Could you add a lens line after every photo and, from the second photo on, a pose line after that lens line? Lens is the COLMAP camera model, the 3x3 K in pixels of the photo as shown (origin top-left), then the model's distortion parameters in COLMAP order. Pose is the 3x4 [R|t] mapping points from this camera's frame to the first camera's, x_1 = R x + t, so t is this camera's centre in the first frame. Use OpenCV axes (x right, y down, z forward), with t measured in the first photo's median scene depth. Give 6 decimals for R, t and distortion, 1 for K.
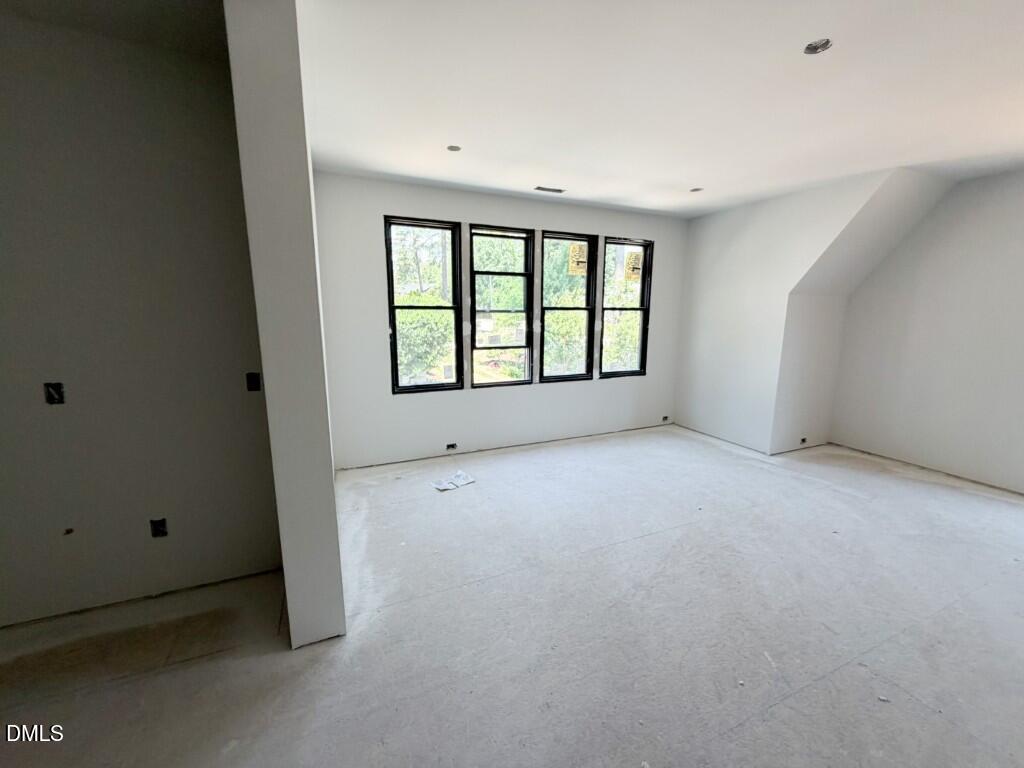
lens RADIAL K [[419.0, 0, 516.1], [0, 419.0, 381.4], [0, 0, 1]] dist [-0.007454, 0.000838]
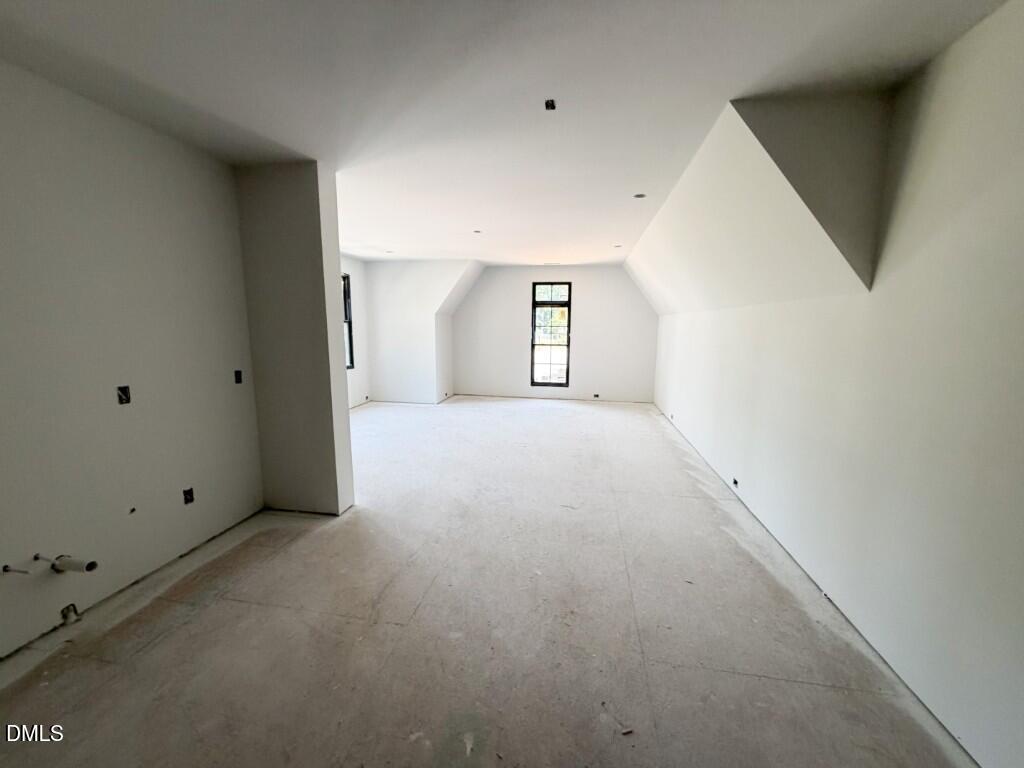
lens RADIAL K [[419.0, 0, 513.0], [0, 419.0, 385.3], [0, 0, 1]] dist [-0.007454, 0.000838]
pose [[0.559364, -0.129586, 0.818730, -1.294926], [0.145199, 0.987751, 0.057137, 0.085517], [-0.816106, 0.086918, 0.571329, -0.577255]]
